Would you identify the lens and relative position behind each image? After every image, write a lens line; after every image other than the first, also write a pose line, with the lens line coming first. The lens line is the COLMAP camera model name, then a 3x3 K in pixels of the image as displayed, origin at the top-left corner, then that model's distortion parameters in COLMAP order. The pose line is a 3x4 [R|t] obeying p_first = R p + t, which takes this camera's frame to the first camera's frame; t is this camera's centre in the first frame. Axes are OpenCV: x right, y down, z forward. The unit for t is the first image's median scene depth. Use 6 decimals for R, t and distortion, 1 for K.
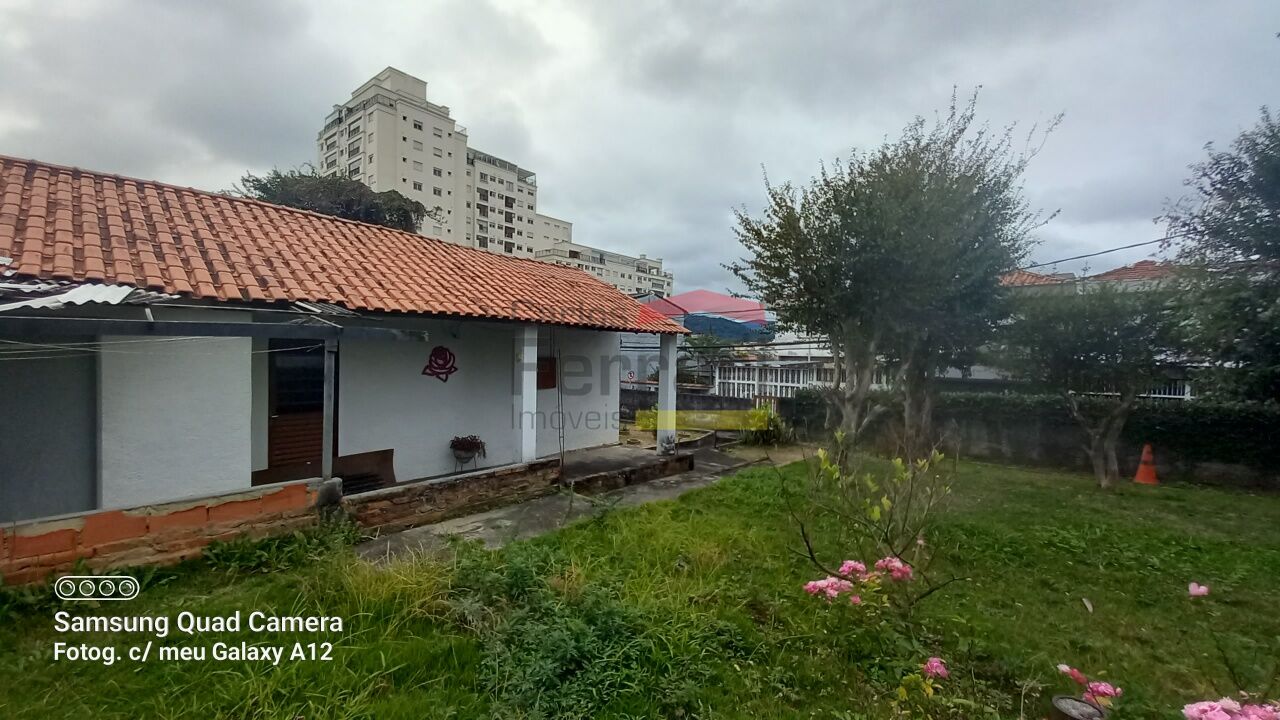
lens RADIAL K [[513.1, 0, 643.3], [0, 513.1, 370.0], [0, 0, 1]] dist [0.002346, -0.002529]
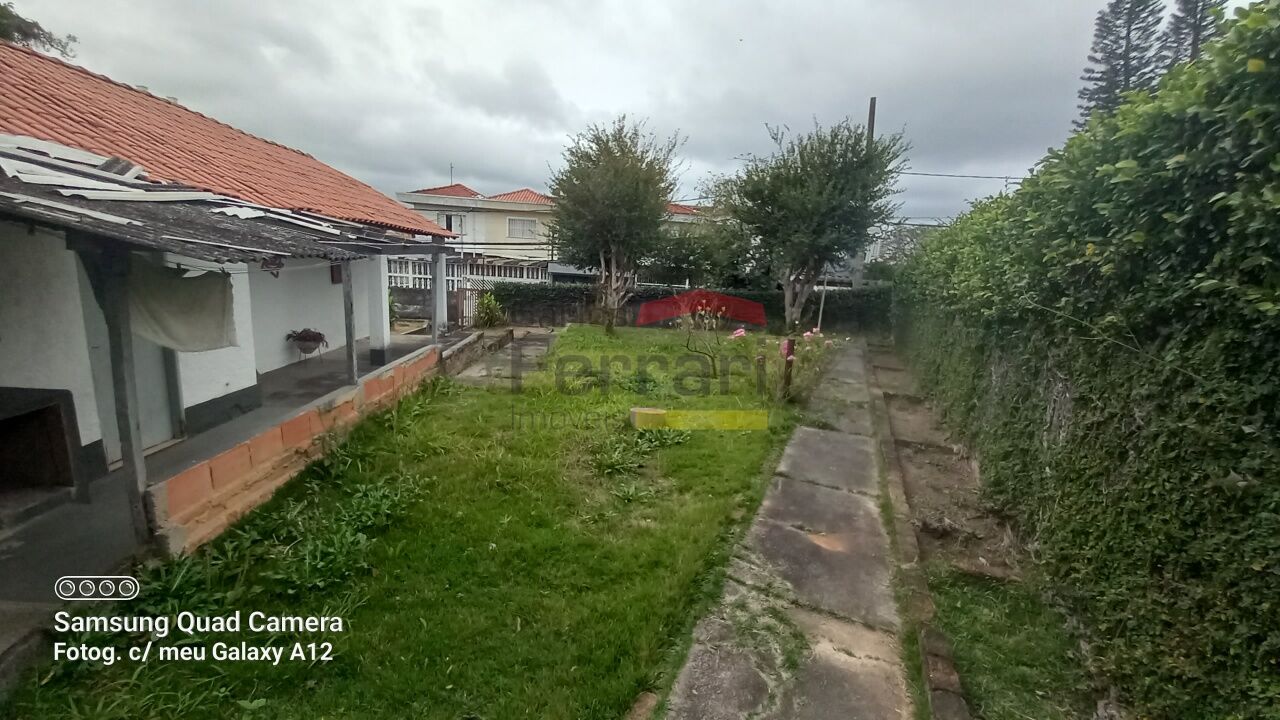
lens RADIAL K [[513.1, 0, 631.8], [0, 513.1, 365.8], [0, 0, 1]] dist [0.002346, -0.002529]
pose [[0.708265, -0.115958, 0.696358, -0.617037], [-0.026198, 0.981420, 0.190073, -0.017414], [-0.705460, -0.152865, 0.692068, -0.242022]]
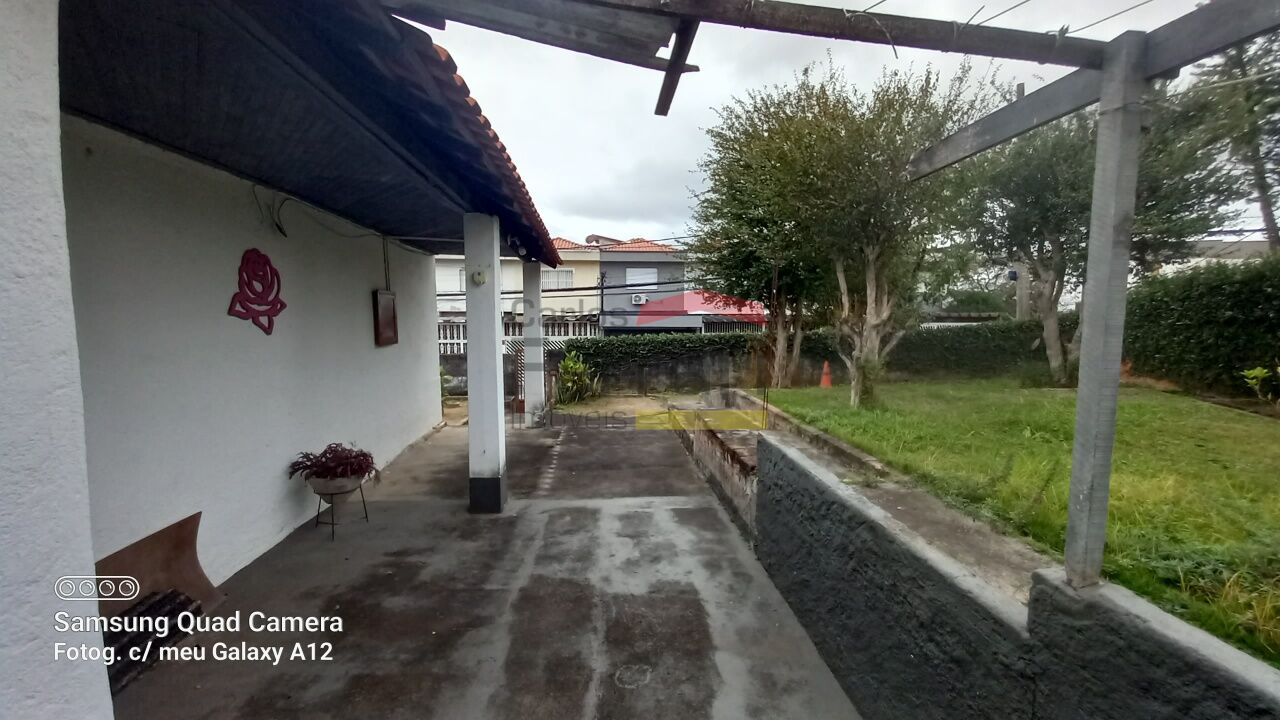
lens RADIAL K [[513.1, 0, 641.1], [0, 513.1, 360.7], [0, 0, 1]] dist [0.002346, -0.002529]
pose [[0.689898, -0.076140, 0.719891, -0.481619], [0.033975, 0.996763, 0.072864, 0.024837], [-0.723109, -0.025811, 0.690252, 0.467533]]
